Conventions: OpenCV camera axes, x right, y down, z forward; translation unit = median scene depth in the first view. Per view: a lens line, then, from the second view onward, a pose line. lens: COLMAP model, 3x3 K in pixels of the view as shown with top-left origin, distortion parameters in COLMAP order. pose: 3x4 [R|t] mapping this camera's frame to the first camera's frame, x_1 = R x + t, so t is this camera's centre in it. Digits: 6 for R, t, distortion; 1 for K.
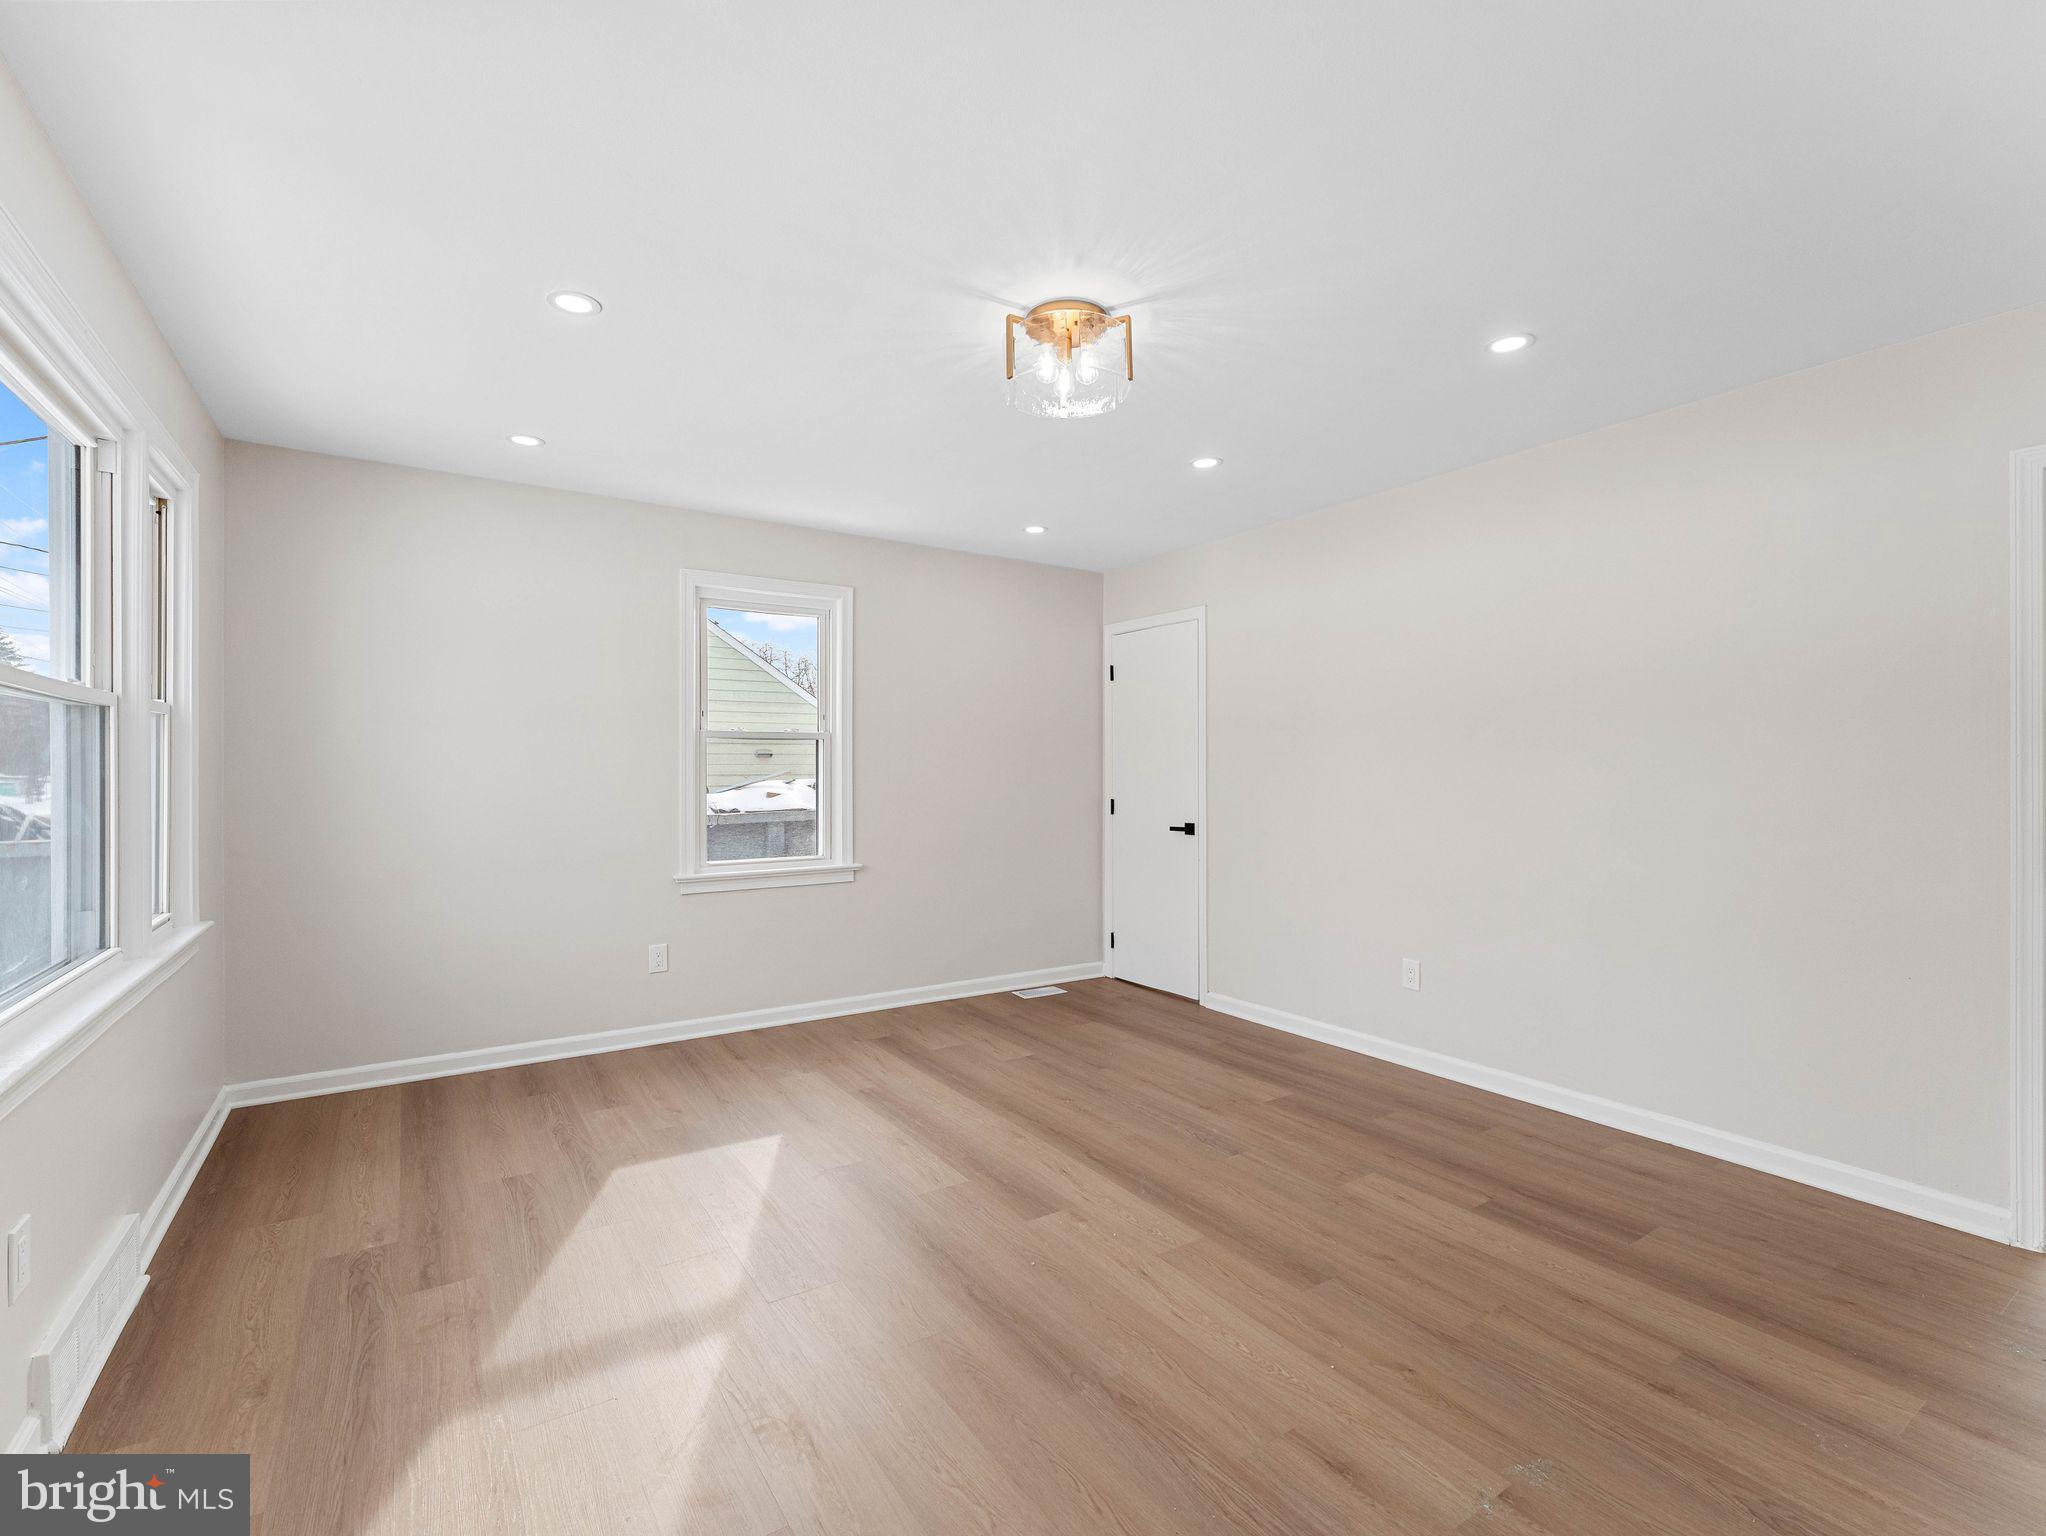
lens RADIAL K [[924.4, 0, 1023.0], [0, 924.4, 768.0], [0, 0, 1]] dist [0.000188, 0.000438]
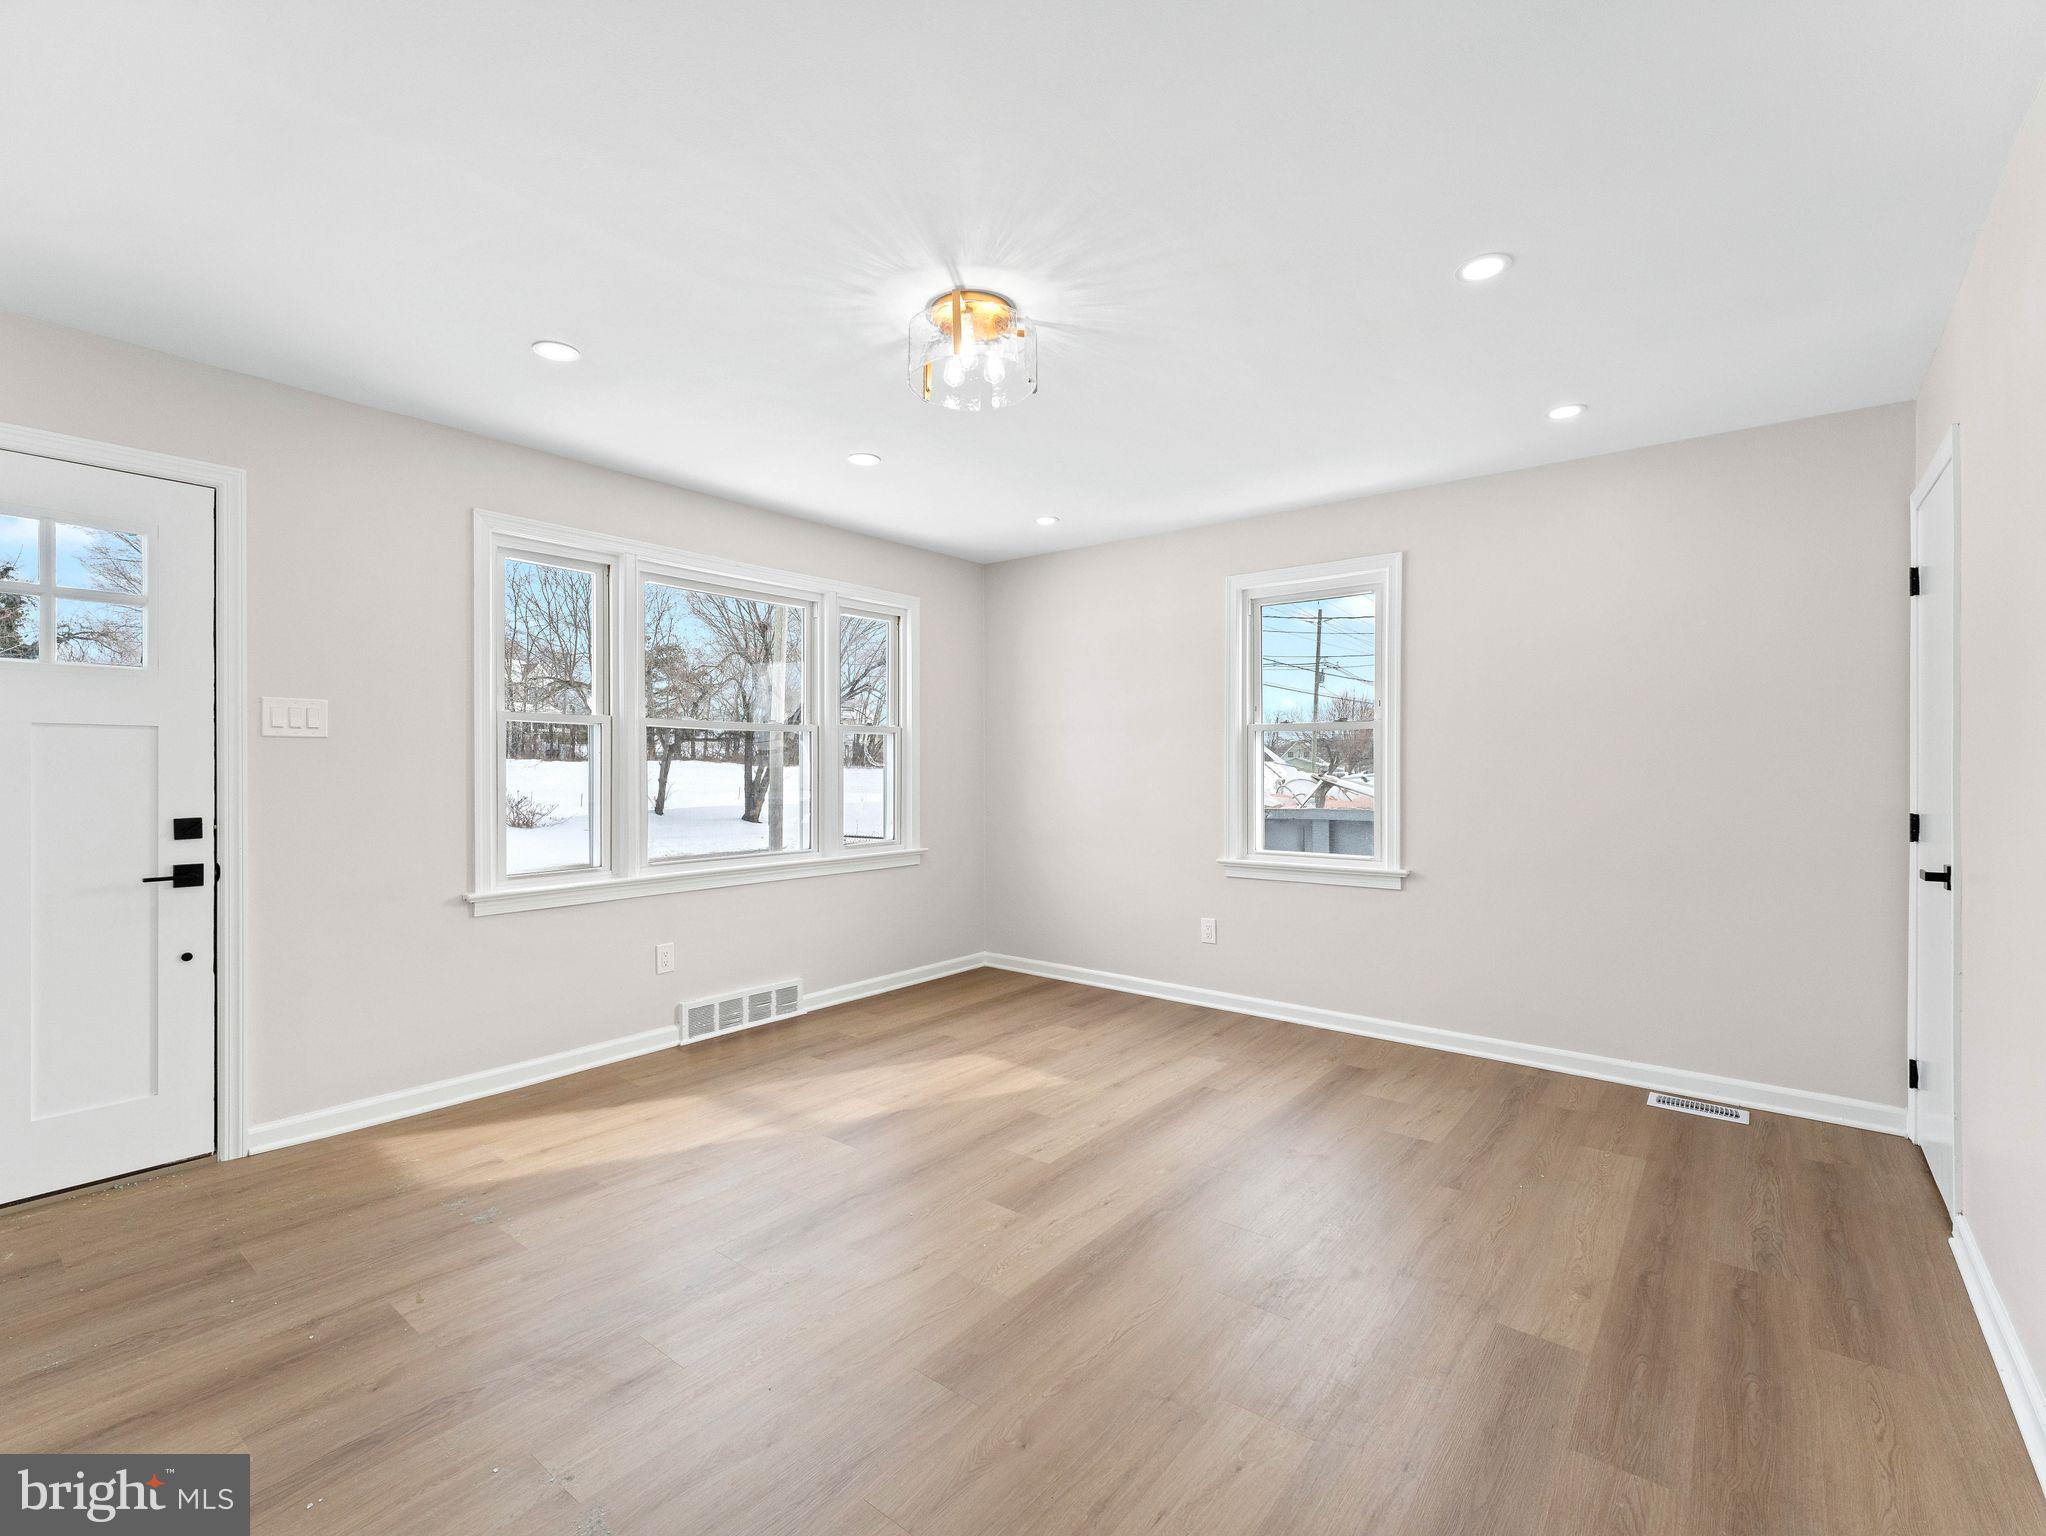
lens RADIAL K [[924.4, 0, 1023.0], [0, 924.4, 768.0], [0, 0, 1]] dist [0.000188, 0.000438]
pose [[0.307337, 0.001087, -0.951600, 0.612611], [-0.000583, 0.999999, 0.000953, 0.008227], [0.951601, 0.000262, 0.307338, 0.452026]]
